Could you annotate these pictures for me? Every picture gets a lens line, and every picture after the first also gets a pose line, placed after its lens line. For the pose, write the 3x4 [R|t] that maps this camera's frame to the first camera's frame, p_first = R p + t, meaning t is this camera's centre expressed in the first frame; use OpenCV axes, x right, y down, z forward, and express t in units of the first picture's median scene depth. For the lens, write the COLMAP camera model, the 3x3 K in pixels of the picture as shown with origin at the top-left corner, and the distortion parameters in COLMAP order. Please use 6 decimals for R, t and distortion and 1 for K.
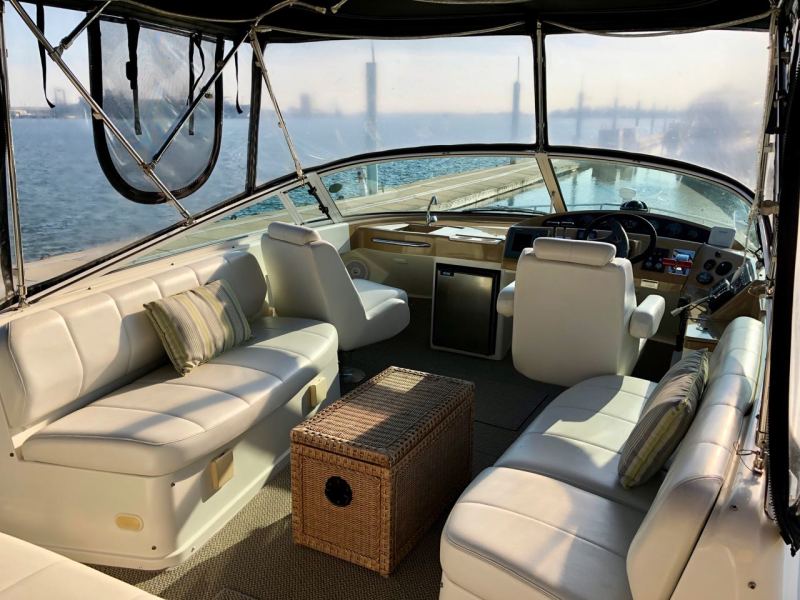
lens RADIAL K [[659.7, 0, 400.0], [0, 659.7, 300.0], [0, 0, 1]] dist [0.065087, -0.012770]
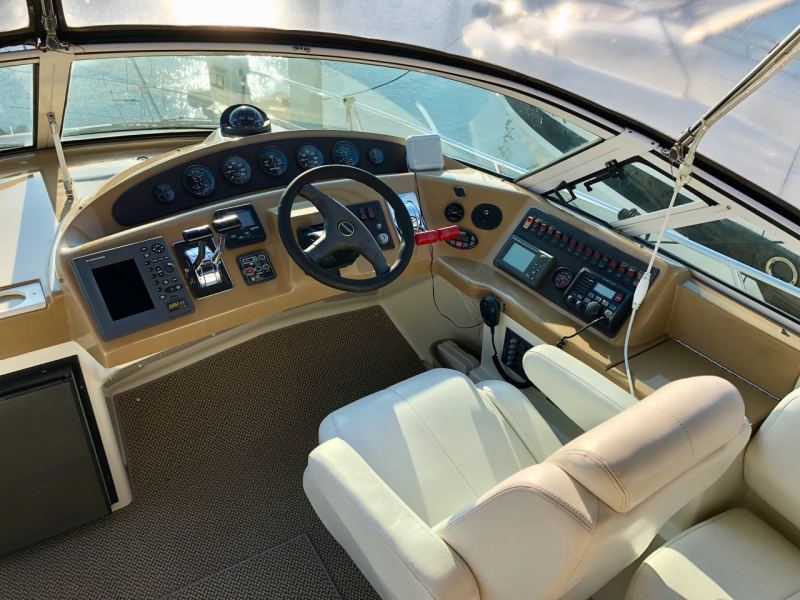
lens RADIAL K [[646.5, 0, 400.0], [0, 646.5, 300.0], [0, 0, 1]] dist [0.000348, -0.006339]
pose [[0.530233, -0.471555, 0.704620, -0.009652], [0.203398, 0.877543, 0.434222, -0.214787], [-0.823093, -0.086921, 0.561215, 0.613349]]
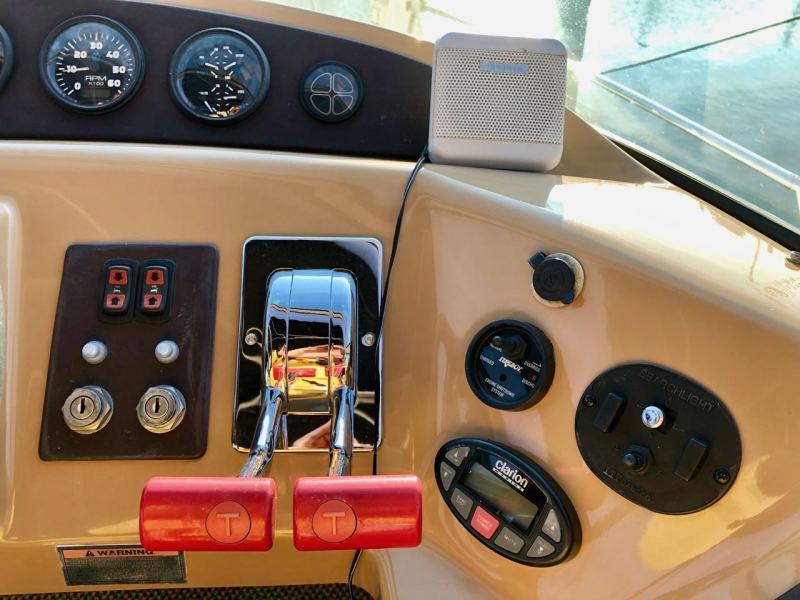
lens RADIAL K [[681.4, 0, 378.6], [0, 681.4, 298.6], [0, 0, 1]] dist [-0.003769, -0.017620]
pose [[0.839099, -0.307689, 0.448597, 0.334484], [0.147810, 0.922597, 0.356324, -0.101669], [-0.523512, -0.232684, 0.819630, 0.787094]]
